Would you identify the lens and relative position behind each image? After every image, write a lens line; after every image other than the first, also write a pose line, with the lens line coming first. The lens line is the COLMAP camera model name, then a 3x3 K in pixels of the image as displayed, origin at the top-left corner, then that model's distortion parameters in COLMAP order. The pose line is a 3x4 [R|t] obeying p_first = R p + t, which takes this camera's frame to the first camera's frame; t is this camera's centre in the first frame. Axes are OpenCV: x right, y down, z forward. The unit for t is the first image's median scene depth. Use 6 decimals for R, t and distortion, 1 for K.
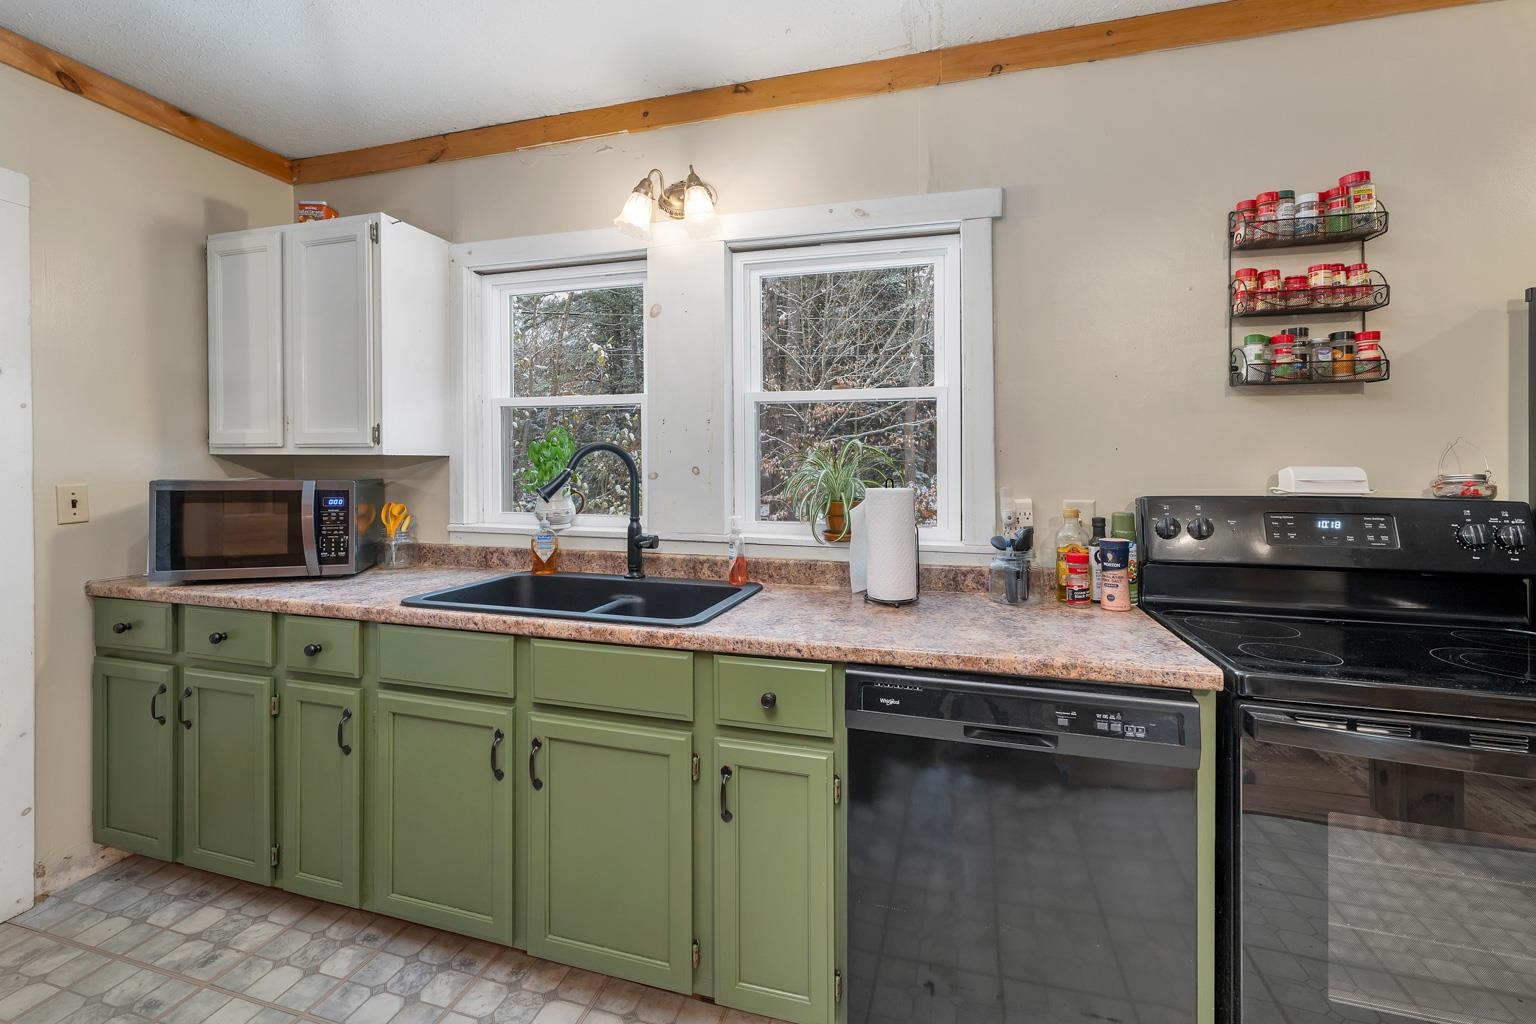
lens RADIAL K [[683.2, 0, 749.3], [0, 683.2, 448.0], [0, 0, 1]] dist [0.026337, -0.014170]
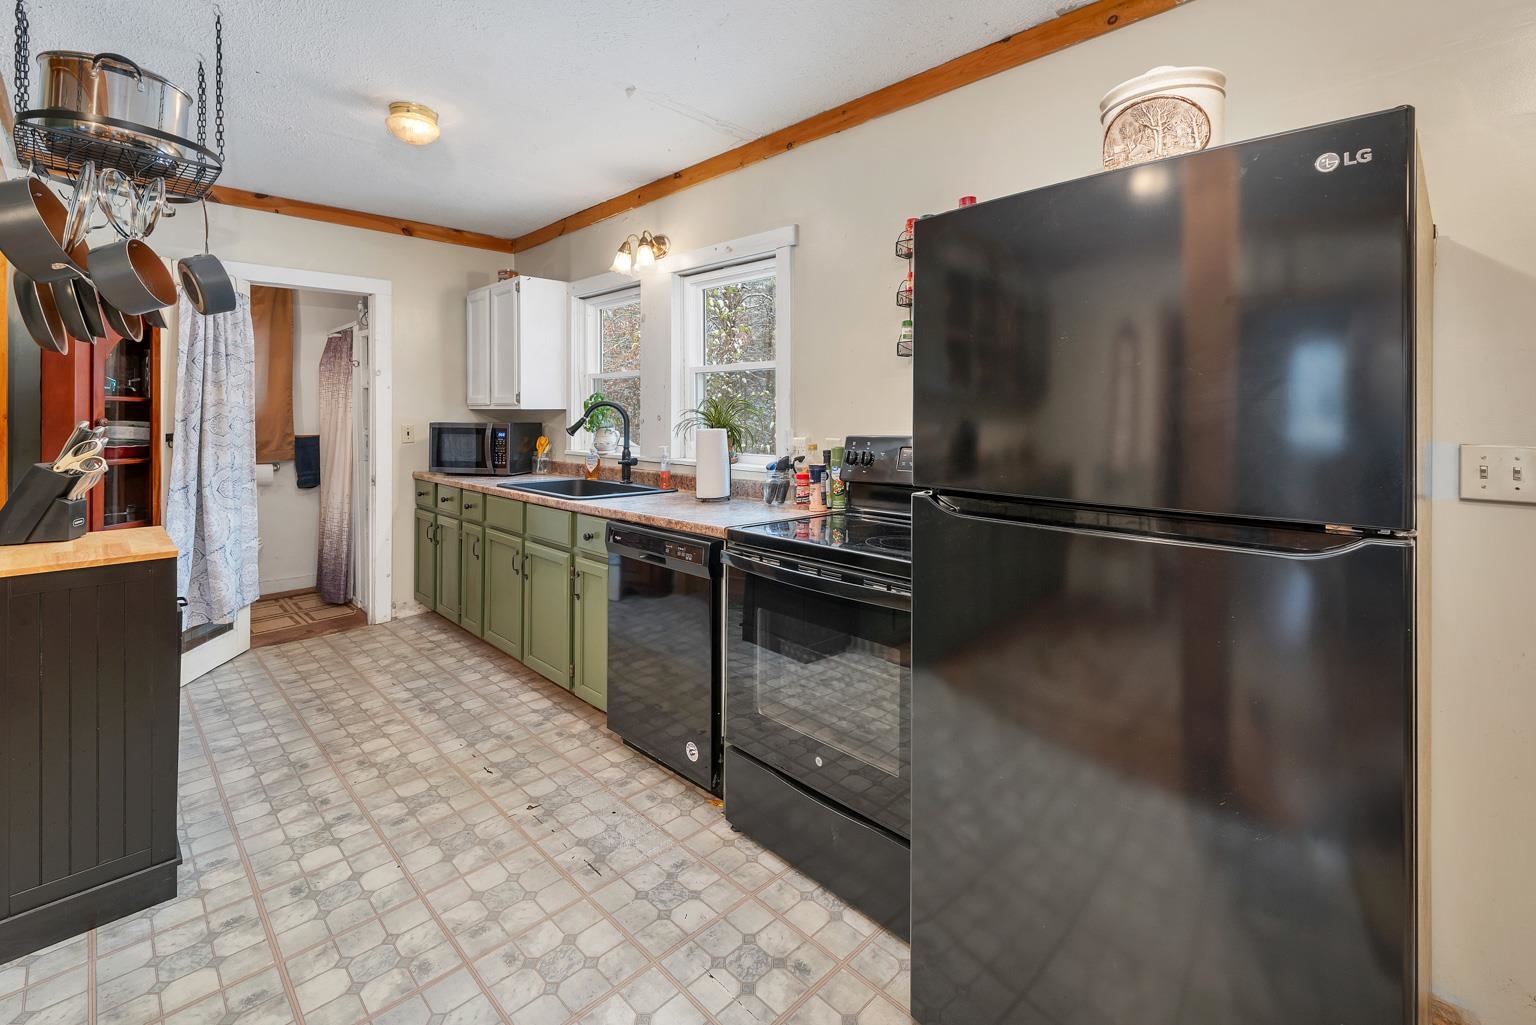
lens RADIAL K [[680.6, 0, 765.5], [0, 680.6, 398.6], [0, 0, 1]] dist [0.001736, -0.000257]
pose [[0.881285, -0.013676, -0.472386, 0.898467], [0.012652, 0.999906, -0.005344, 0.000105], [0.472415, -0.001267, 0.881375, -0.282422]]
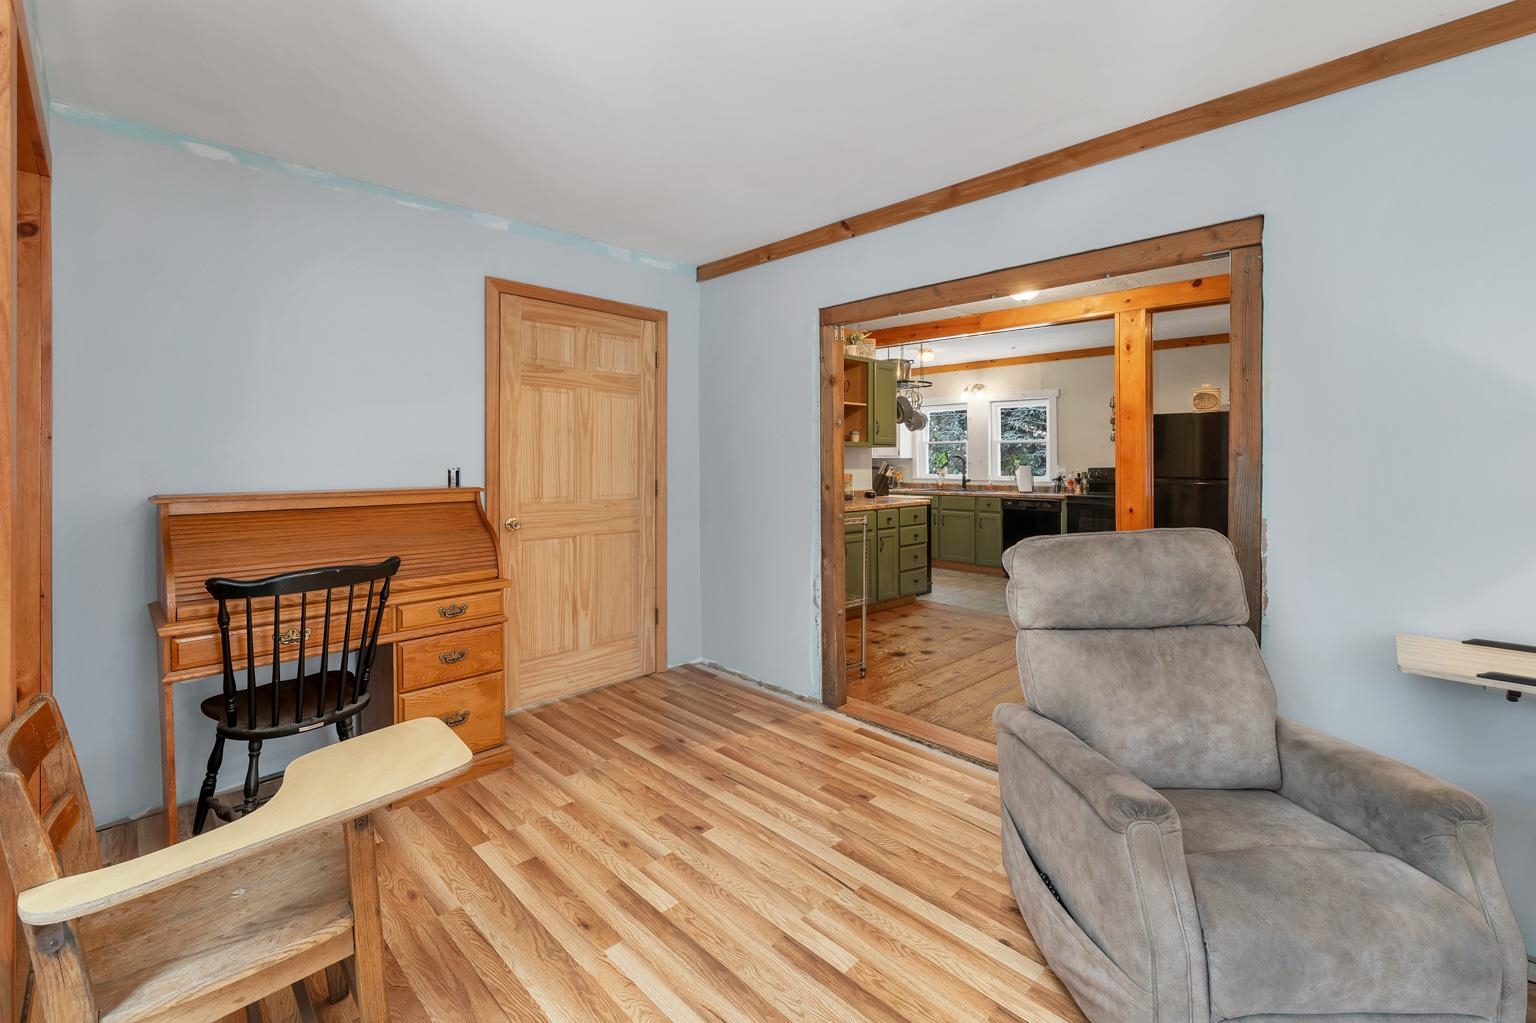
lens RADIAL K [[653.7, 0, 766.6], [0, 653.7, 470.0], [0, 0, 1]] dist [0.000376, 0.000010]
pose [[0.882297, 0.004122, -0.470674, 0.583366], [0.009125, 0.999624, 0.025860, -0.027915], [0.470604, -0.027111, 0.881928, -2.763503]]
